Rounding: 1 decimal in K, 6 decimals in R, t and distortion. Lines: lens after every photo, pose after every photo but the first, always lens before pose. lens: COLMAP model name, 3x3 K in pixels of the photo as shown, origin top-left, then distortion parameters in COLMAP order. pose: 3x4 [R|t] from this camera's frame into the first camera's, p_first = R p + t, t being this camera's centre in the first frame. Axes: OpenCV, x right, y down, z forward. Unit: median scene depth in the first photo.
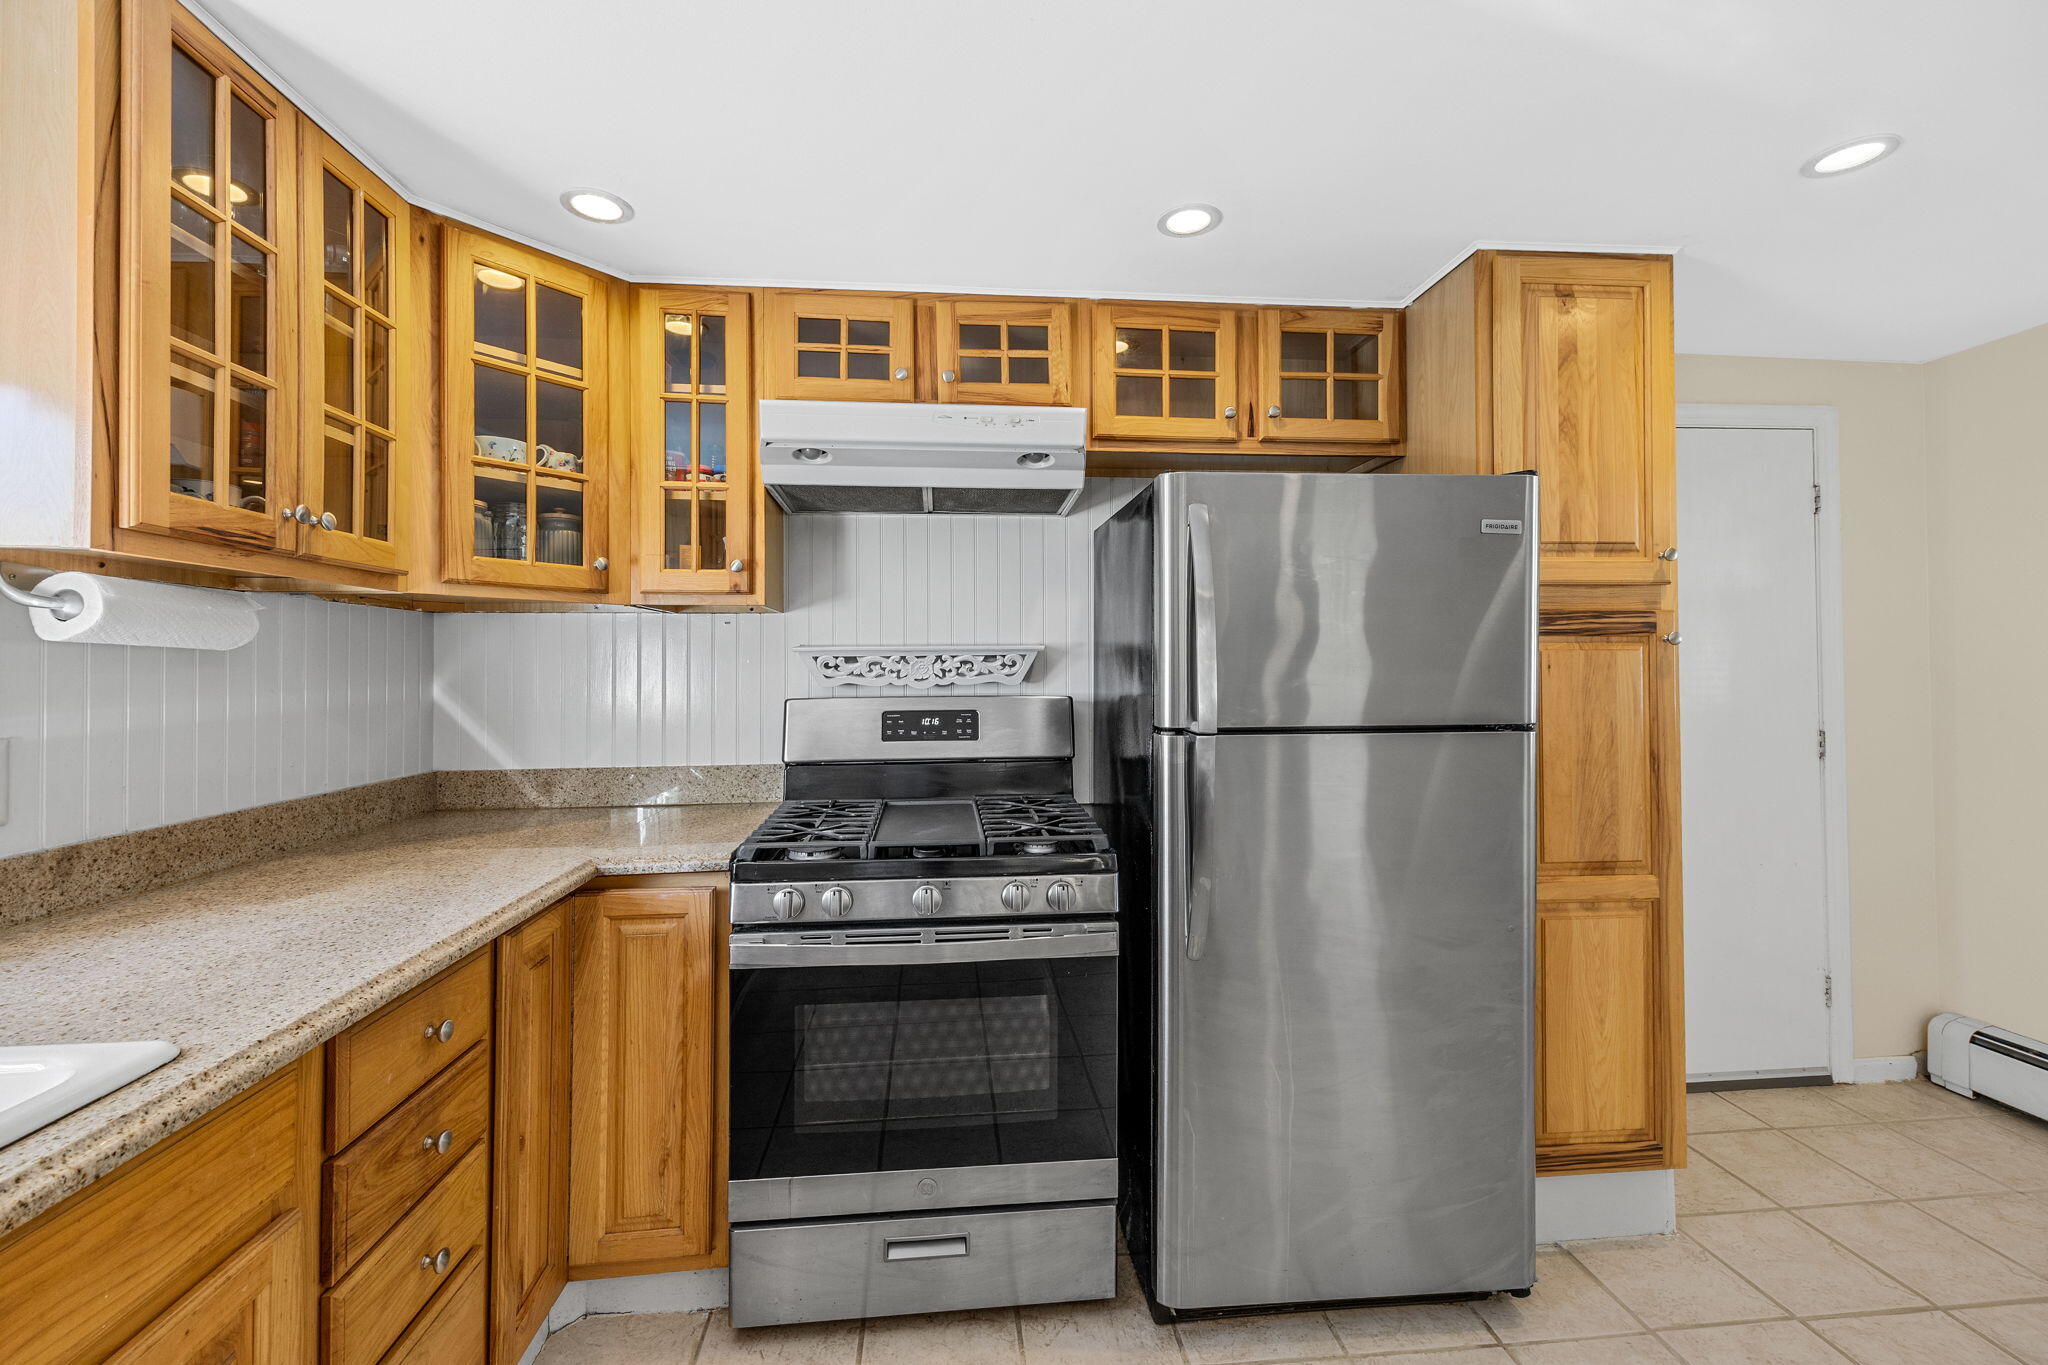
lens RADIAL K [[843.8, 0, 1010.5], [0, 843.8, 662.1], [0, 0, 1]] dist [0.011324, -0.000741]
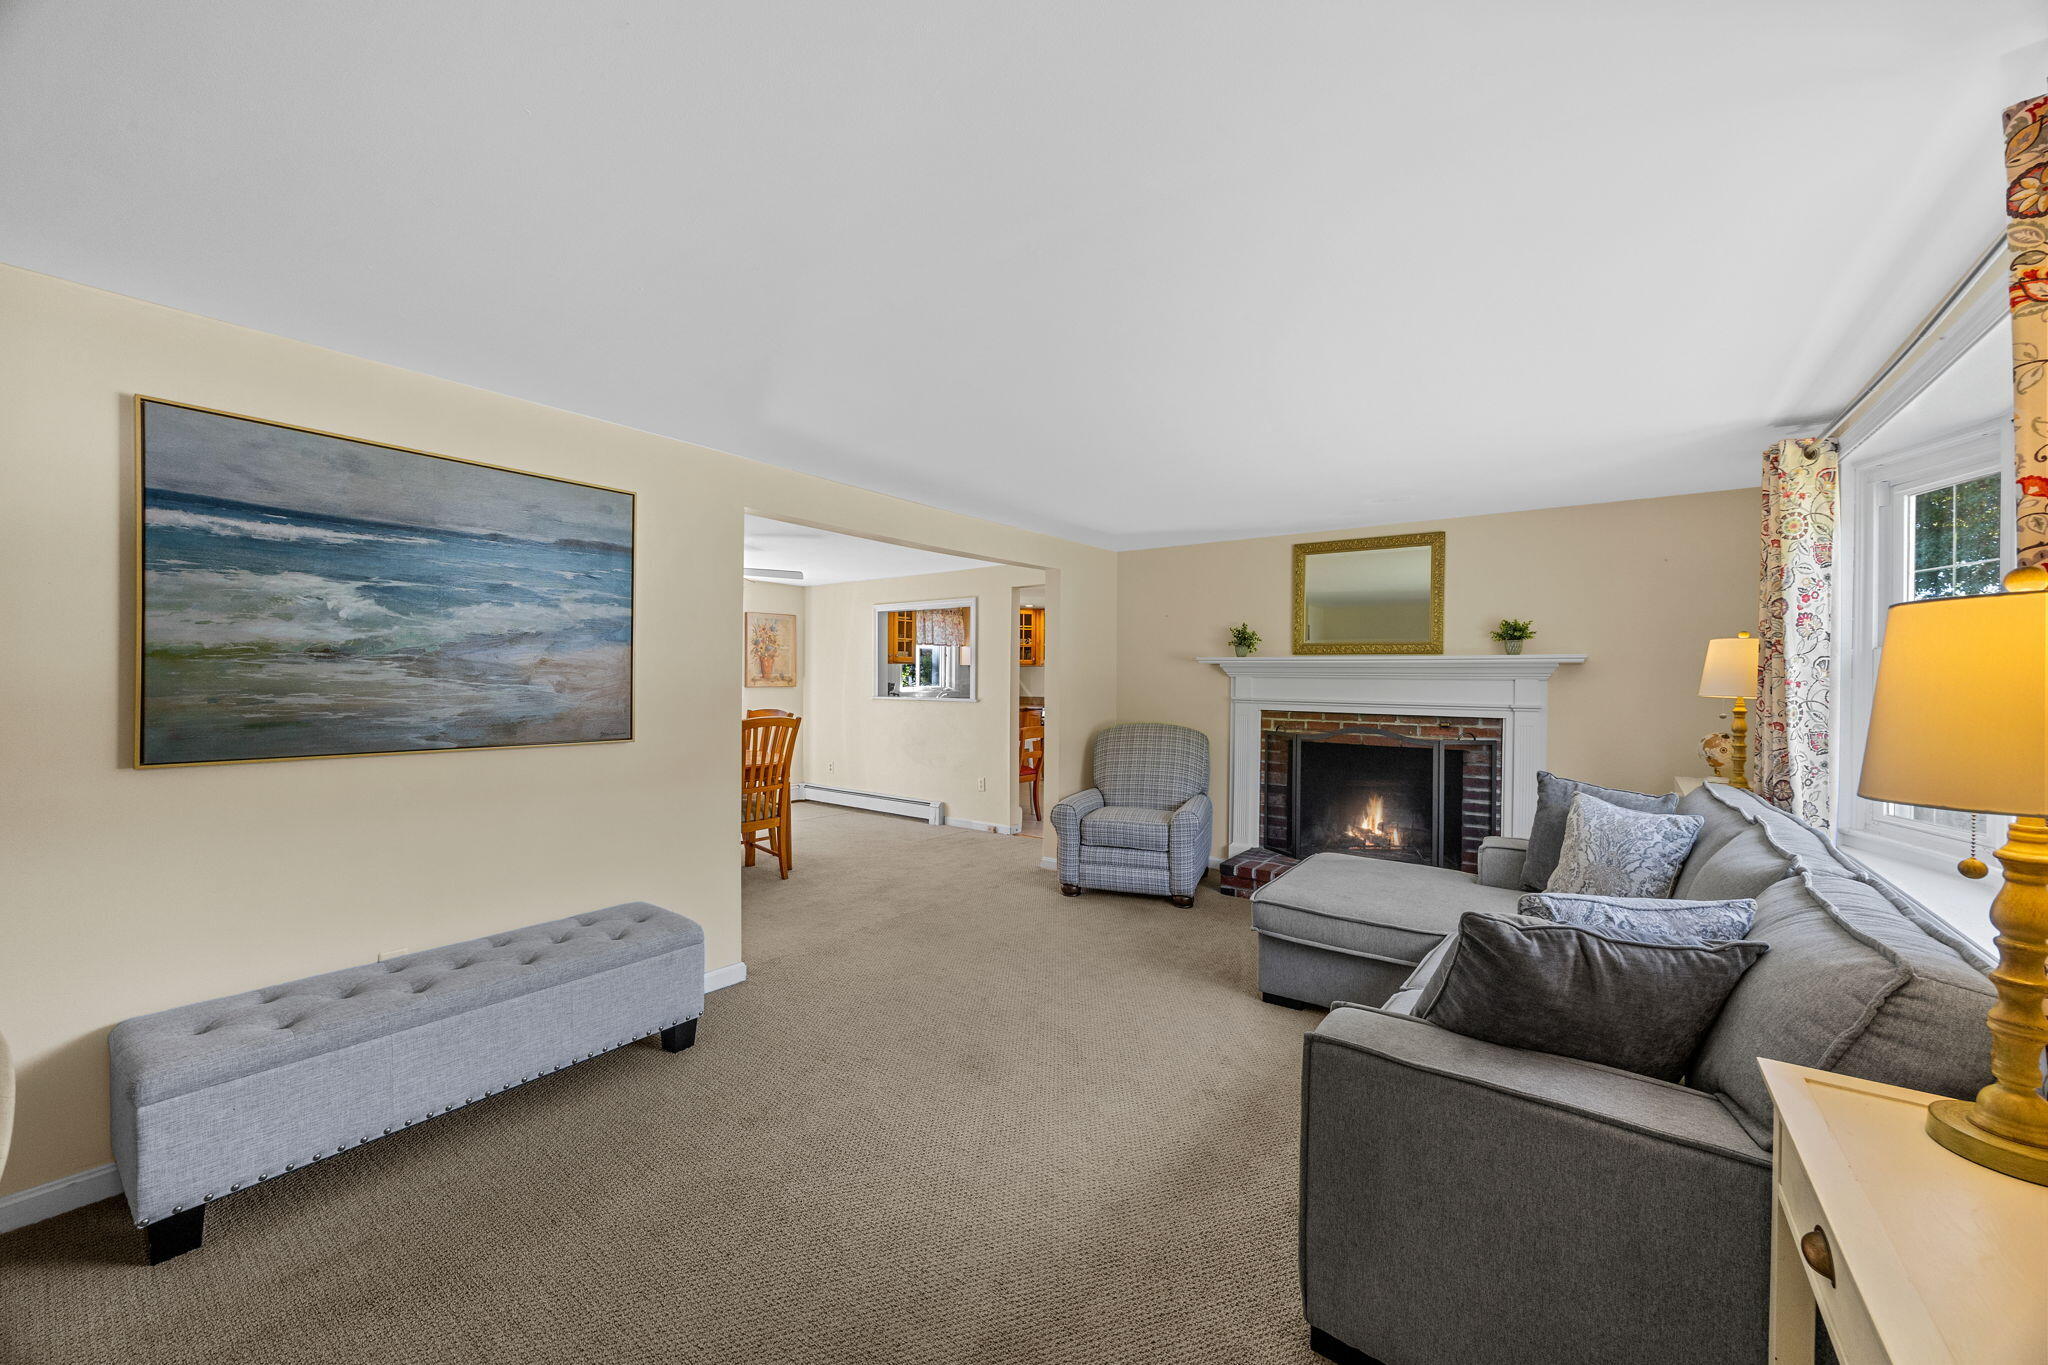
lens RADIAL K [[787.2, 0, 1002.4], [0, 787.2, 687.1], [0, 0, 1]] dist [0.002999, 0.000068]
pose [[0.730247, 0.025339, -0.682713, 3.124476], [-0.008576, 0.999573, 0.027926, -0.073081], [0.683129, -0.014538, 0.730153, -3.176987]]
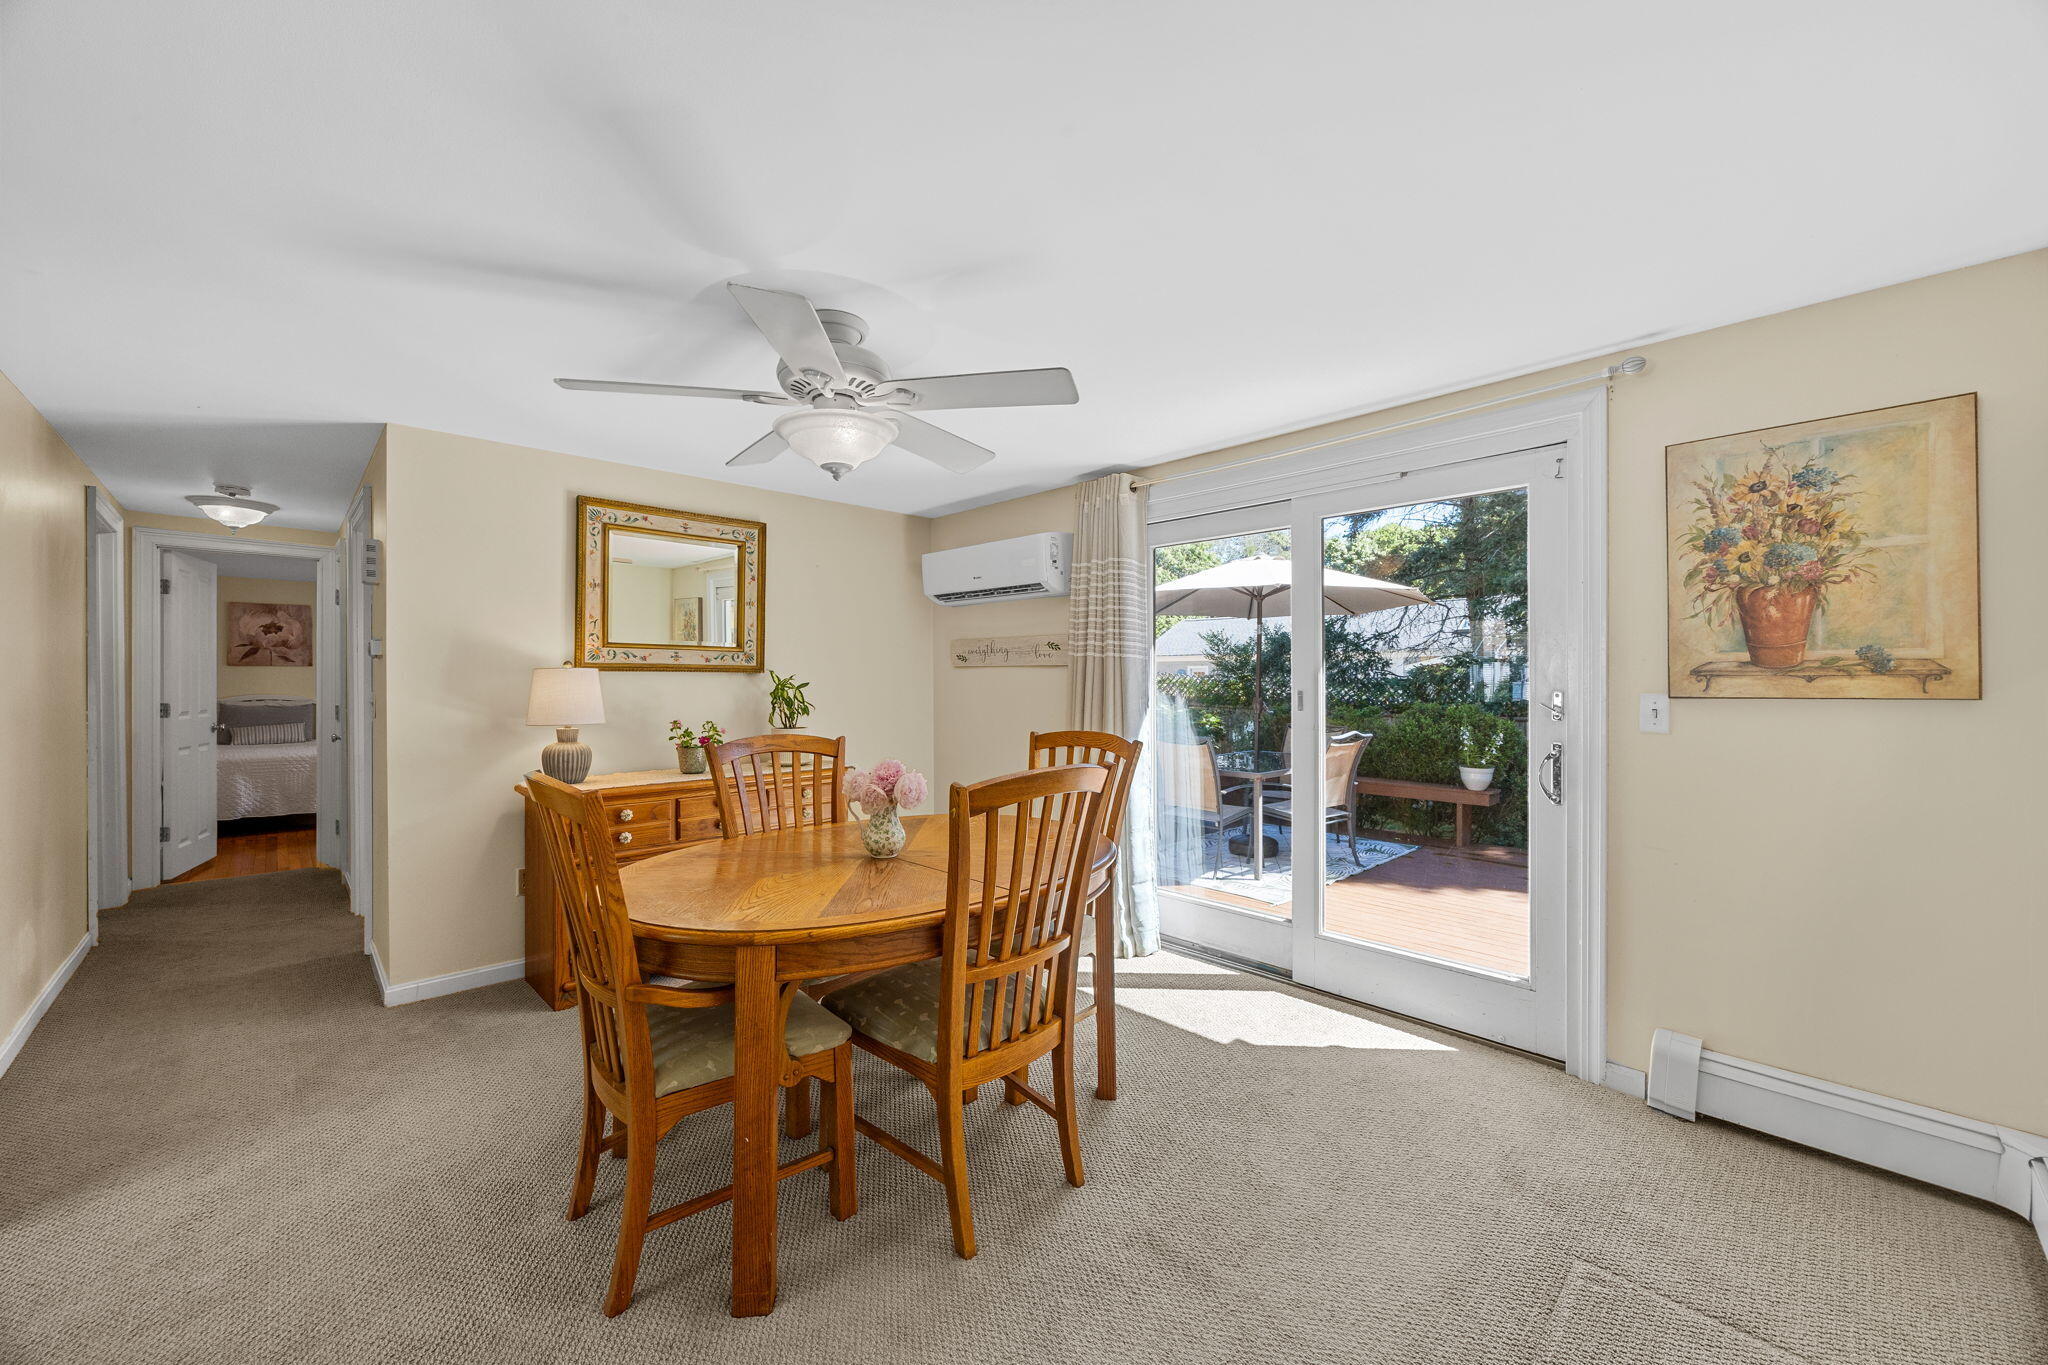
lens RADIAL K [[787.2, 0, 1017.9], [0, 787.2, 682.0], [0, 0, 1]] dist [0.002999, 0.000068]
pose [[-0.786697, 0.015160, -0.617153, 0.920576], [0.015110, 0.999872, 0.005301, 0.006874], [0.617155, -0.005155, -0.786825, -0.770618]]
